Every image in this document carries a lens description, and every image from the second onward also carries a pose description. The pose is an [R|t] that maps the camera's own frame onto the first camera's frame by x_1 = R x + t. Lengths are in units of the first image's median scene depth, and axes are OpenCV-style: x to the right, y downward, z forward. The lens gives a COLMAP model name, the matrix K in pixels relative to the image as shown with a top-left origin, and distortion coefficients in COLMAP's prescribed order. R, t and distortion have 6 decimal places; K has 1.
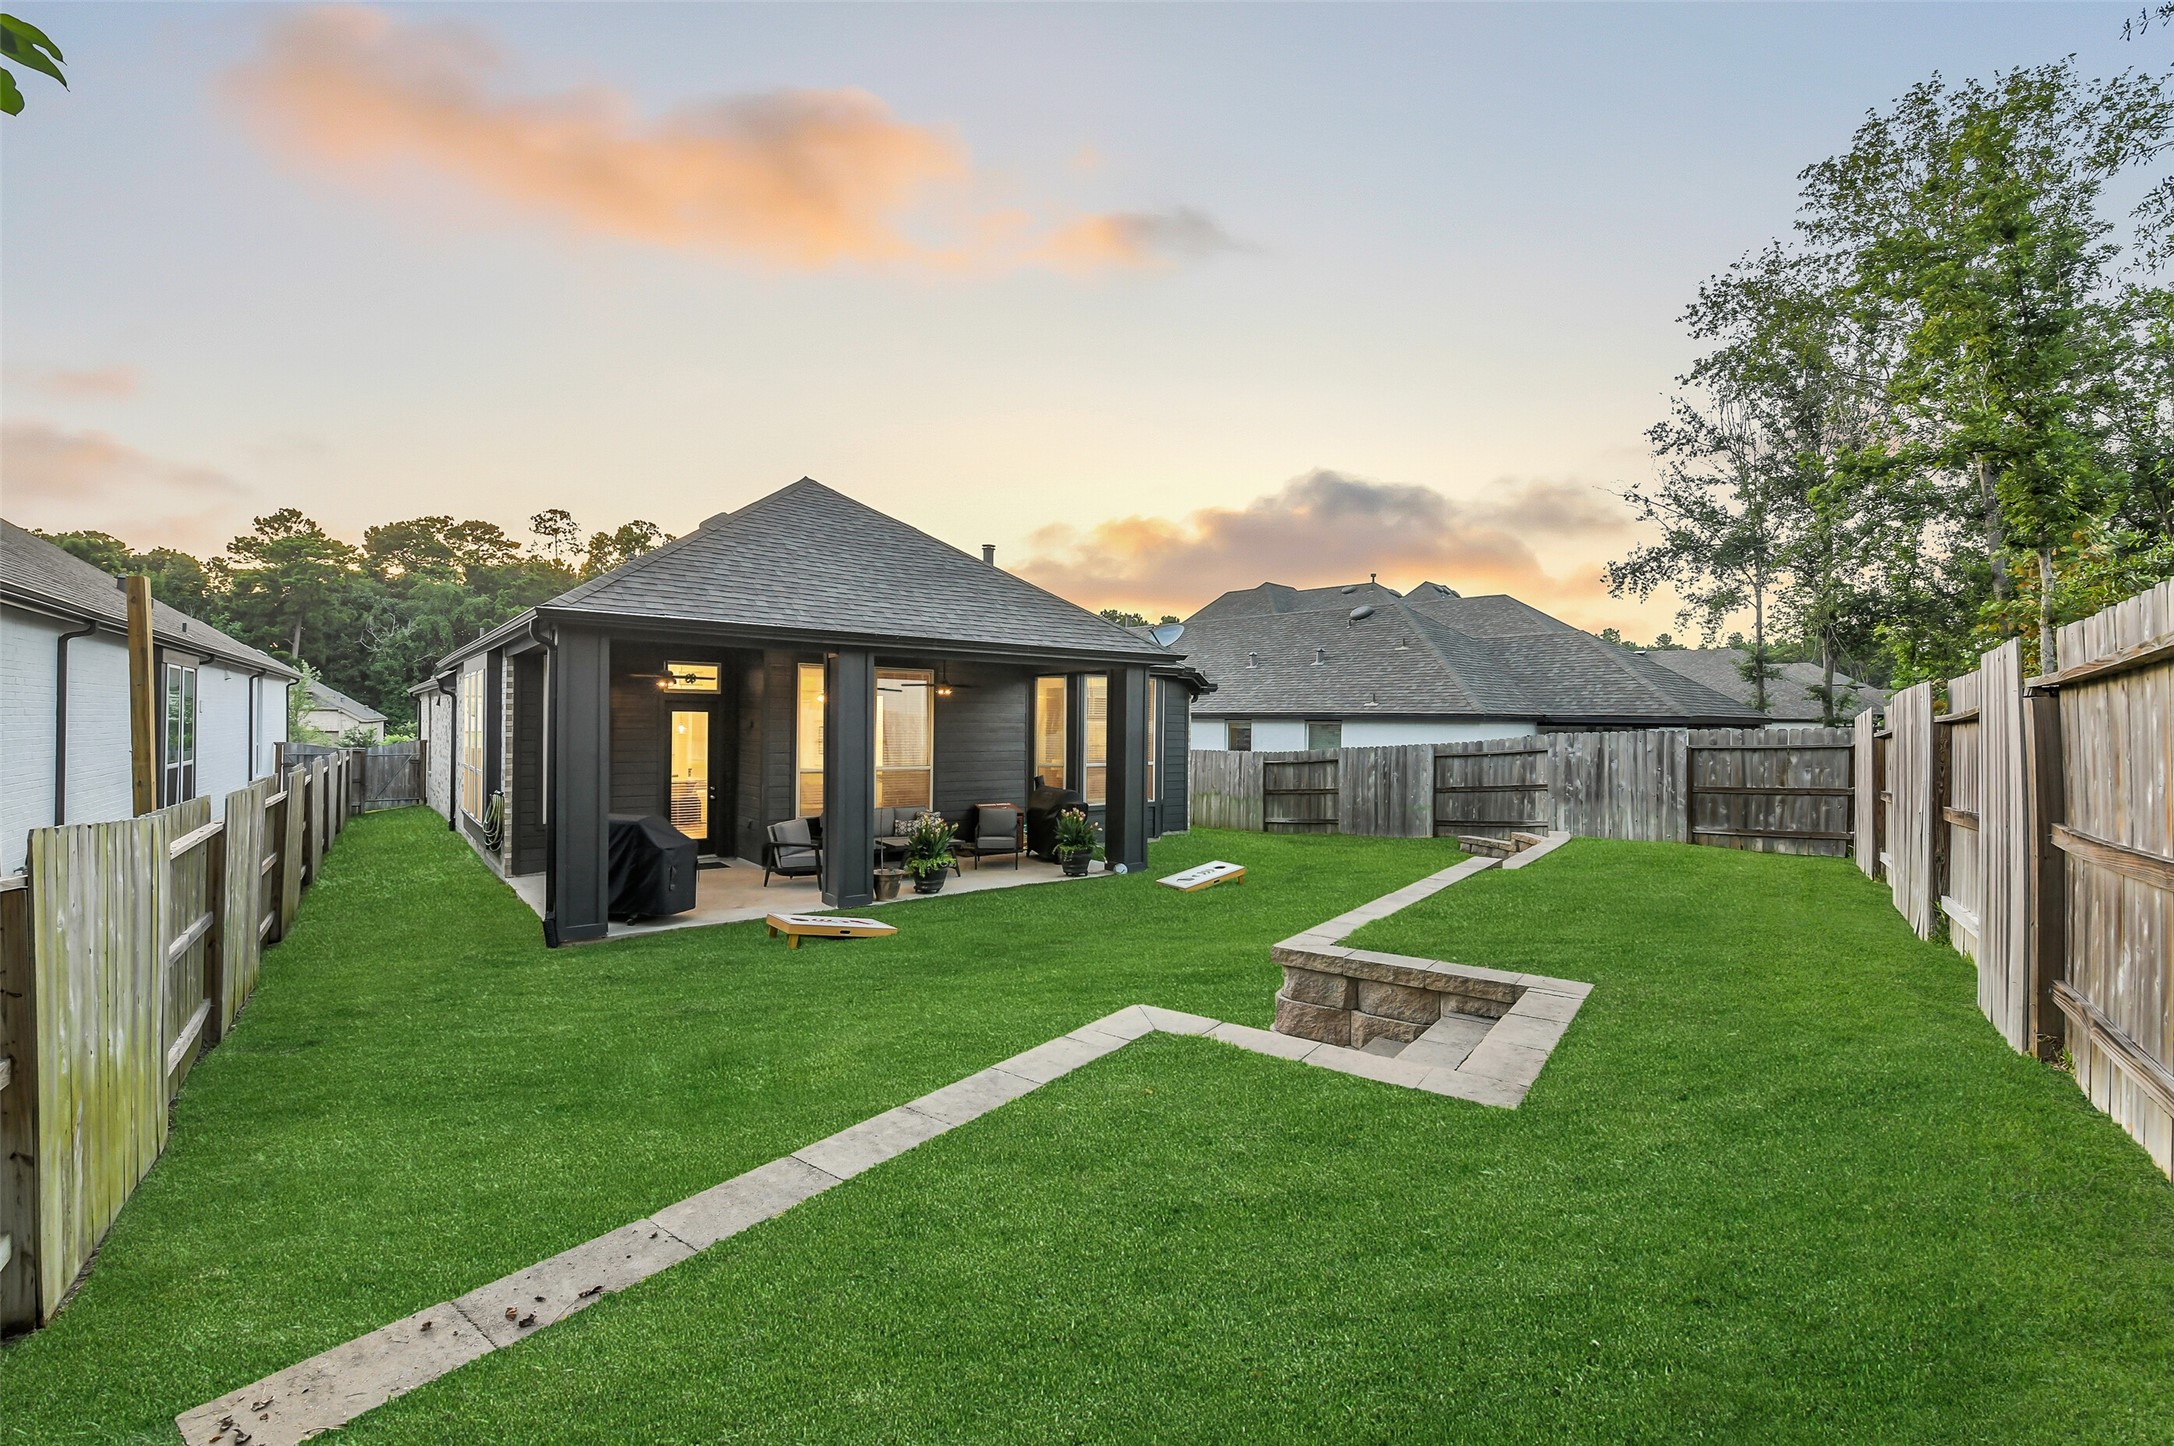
lens RADIAL K [[937.1, 0, 1095.6], [0, 937.1, 721.8], [0, 0, 1]] dist [0.000091, -0.000089]
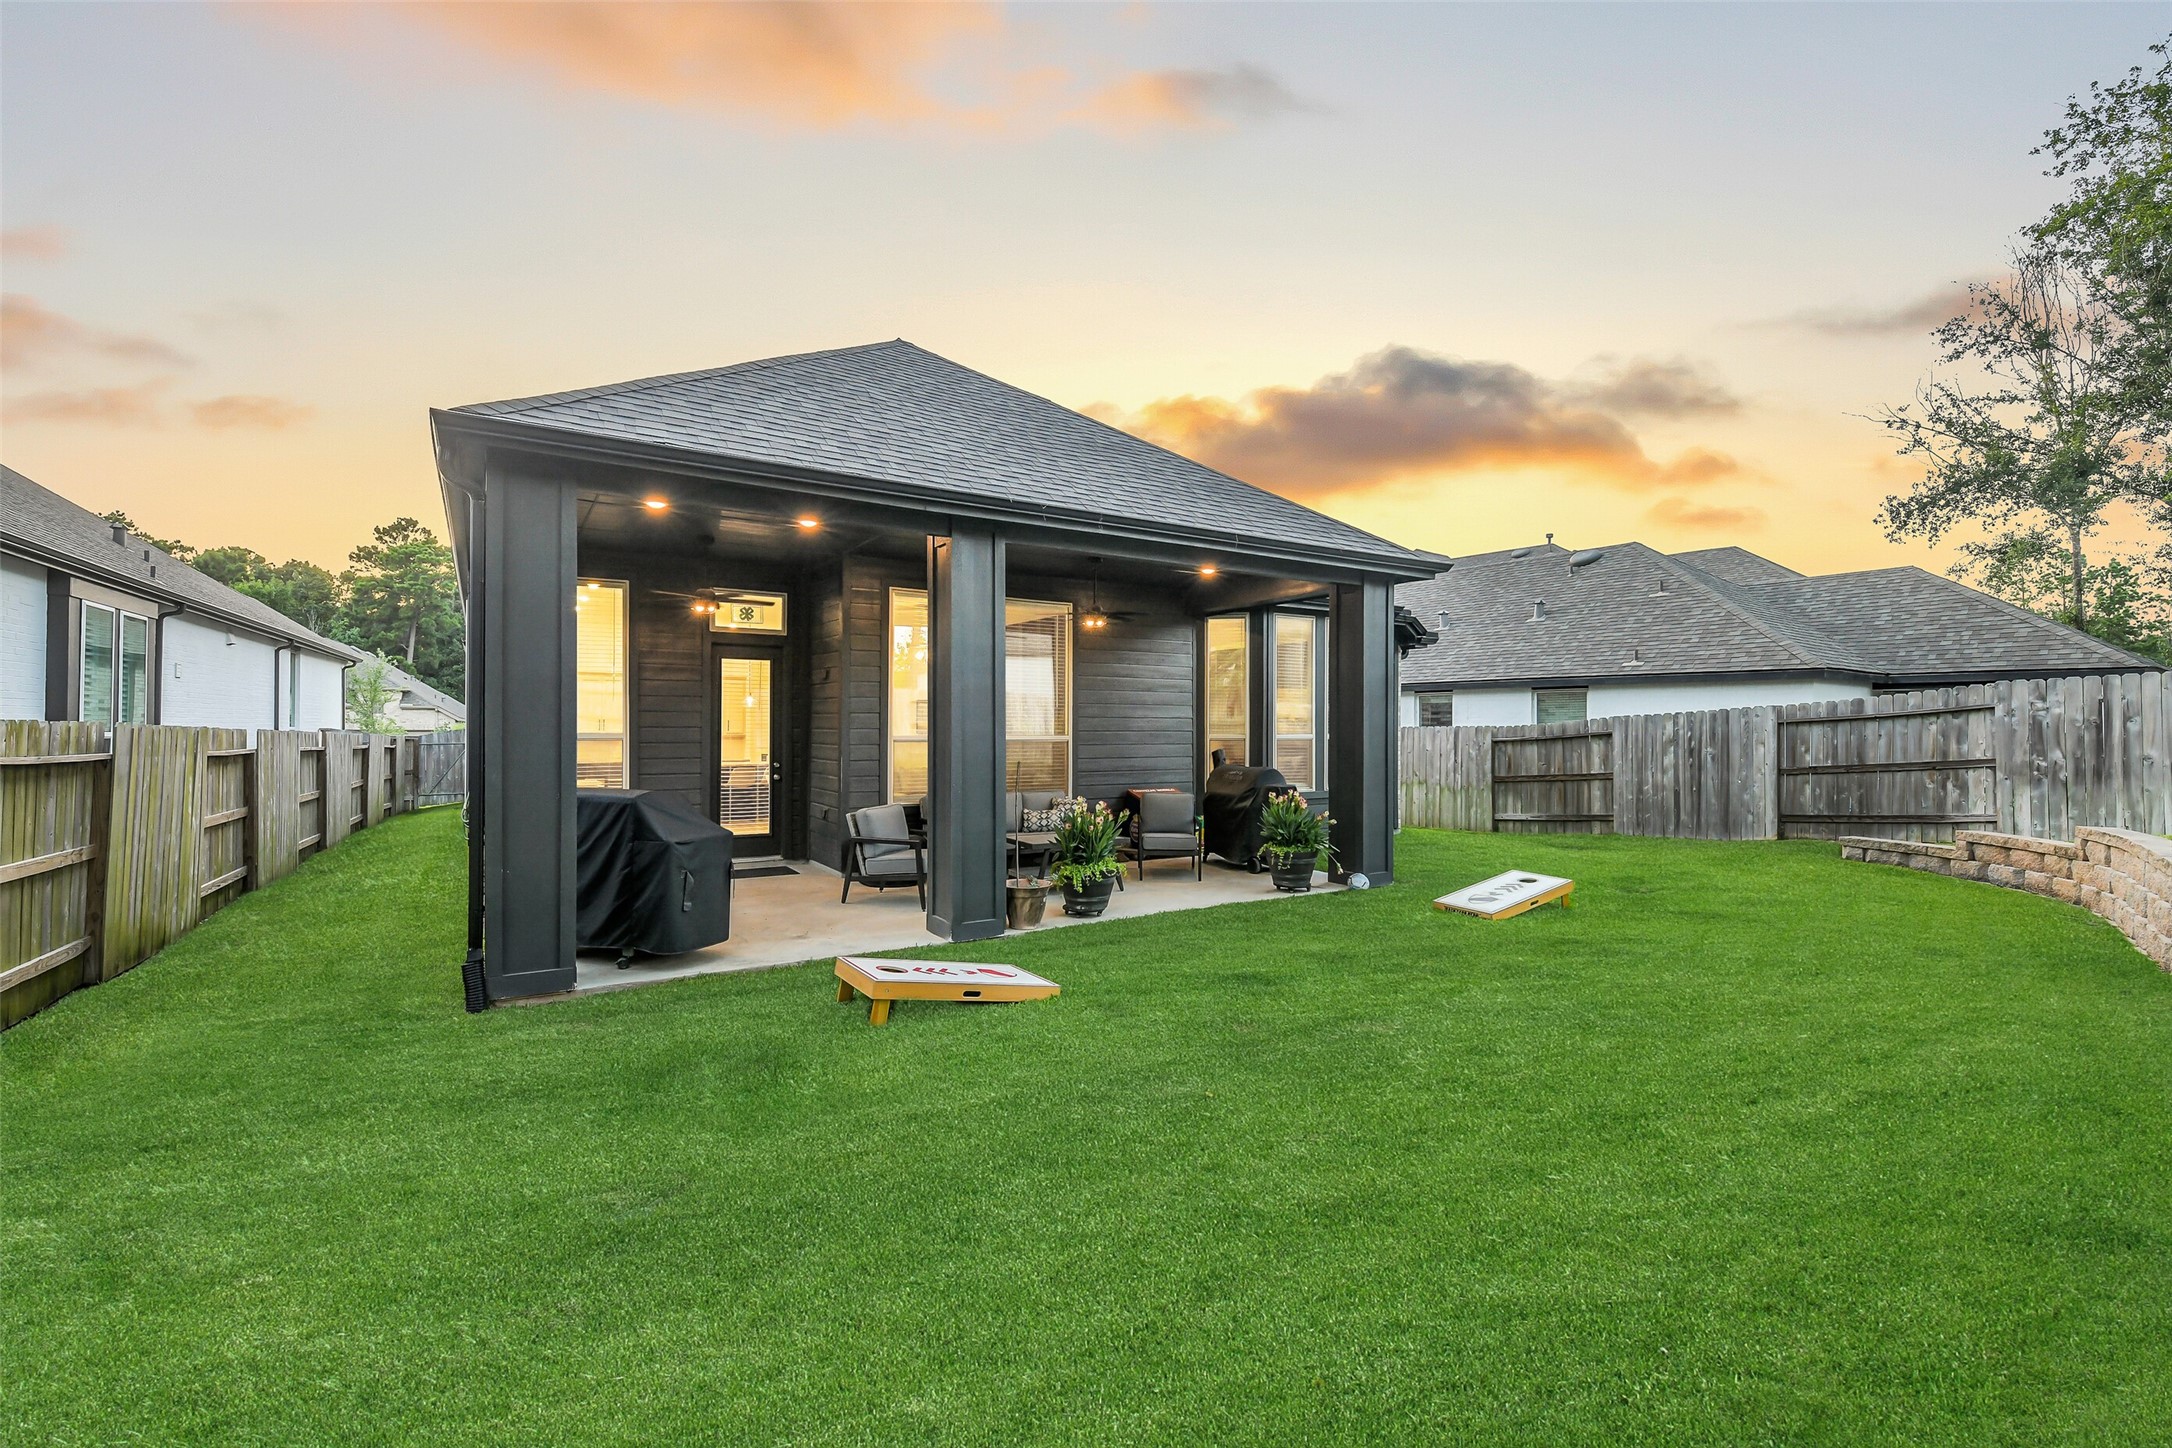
lens RADIAL K [[946.6, 0, 1090.8], [0, 946.6, 723.6], [0, 0, 1]] dist [0.000677, -0.000183]
pose [[0.994839, -0.007537, -0.101187, -0.082807], [0.007053, 0.999962, -0.005131, 0.040297], [0.101221, 0.004391, 0.994854, 0.266048]]
